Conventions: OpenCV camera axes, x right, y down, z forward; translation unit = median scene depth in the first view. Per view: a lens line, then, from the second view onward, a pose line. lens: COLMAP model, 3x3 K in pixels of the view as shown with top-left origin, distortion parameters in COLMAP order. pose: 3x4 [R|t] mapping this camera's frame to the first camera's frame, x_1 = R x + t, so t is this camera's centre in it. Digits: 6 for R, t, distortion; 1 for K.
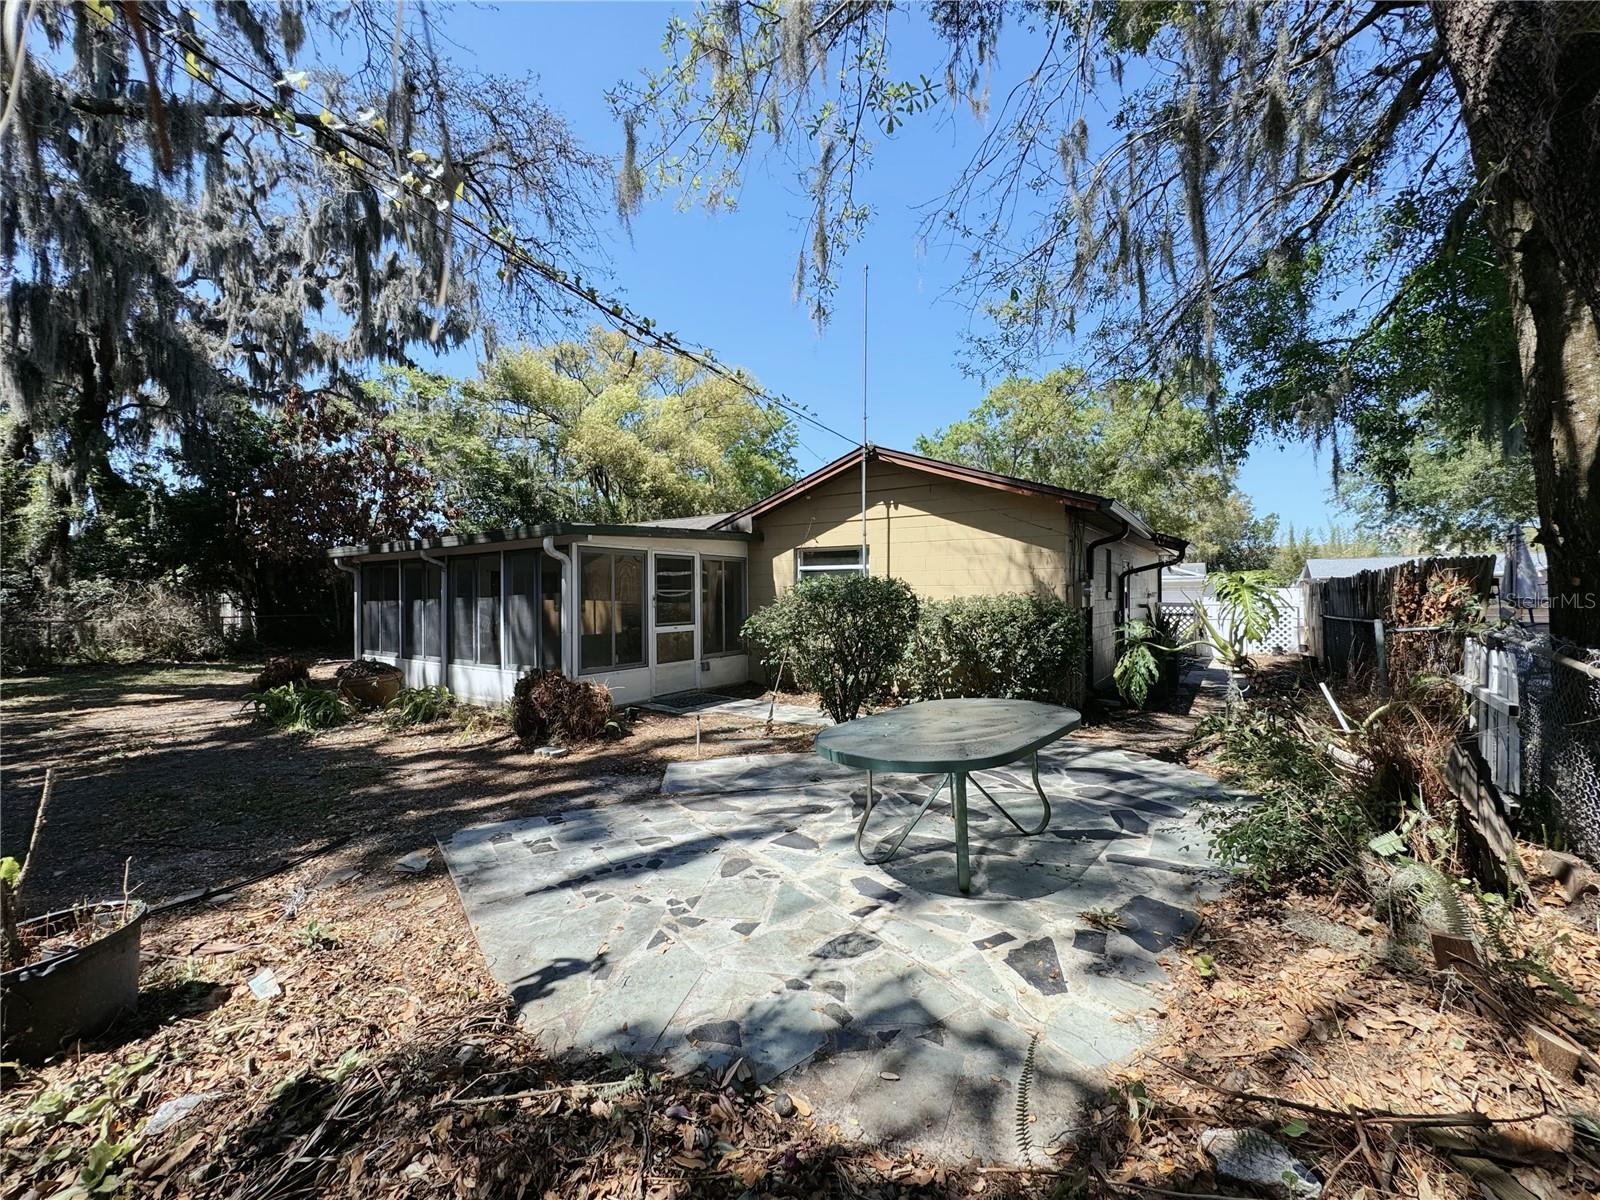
lens RADIAL K [[637.9, 0, 800.9], [0, 637.9, 601.3], [0, 0, 1]] dist [-0.001538, -0.000074]
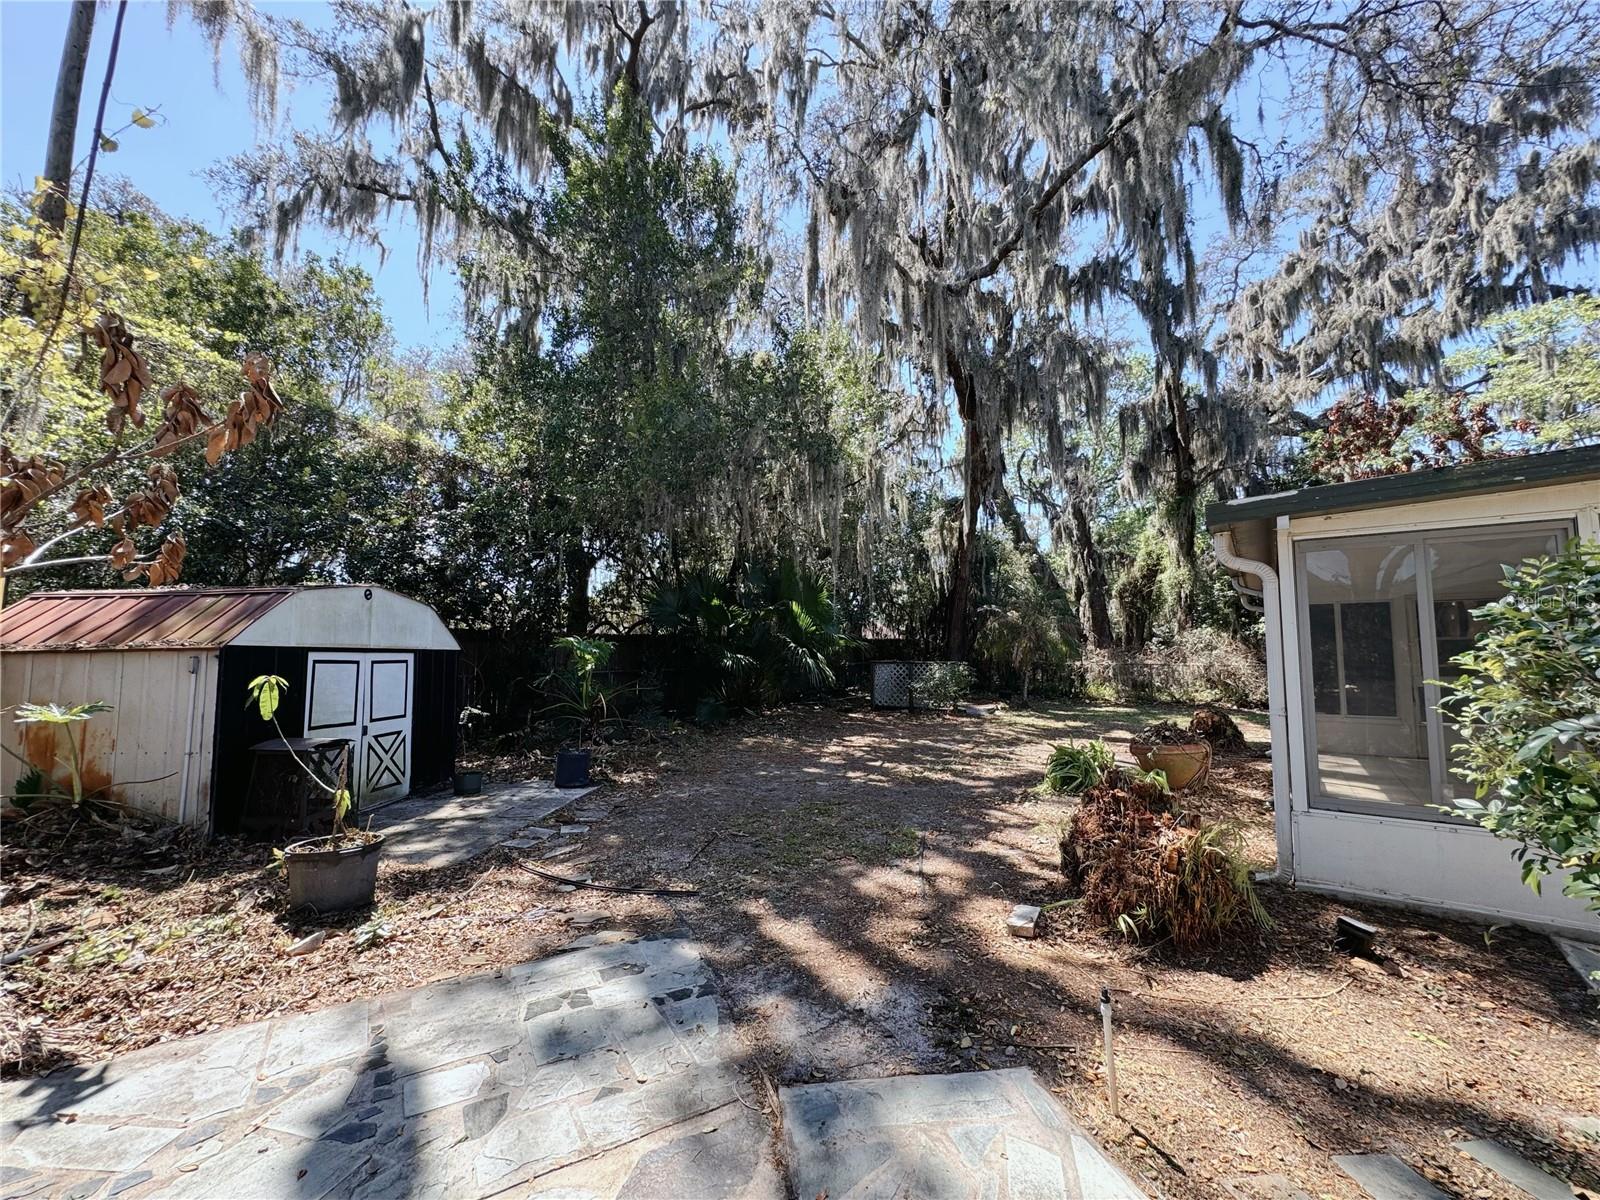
lens RADIAL K [[637.9, 0, 800.9], [0, 637.9, 601.3], [0, 0, 1]] dist [-0.001538, -0.000074]
pose [[-0.042354, -0.070346, -0.996623, 0.281600], [-0.006796, 0.997515, -0.070120, -0.004605], [0.999080, 0.003803, -0.042727, 1.229832]]
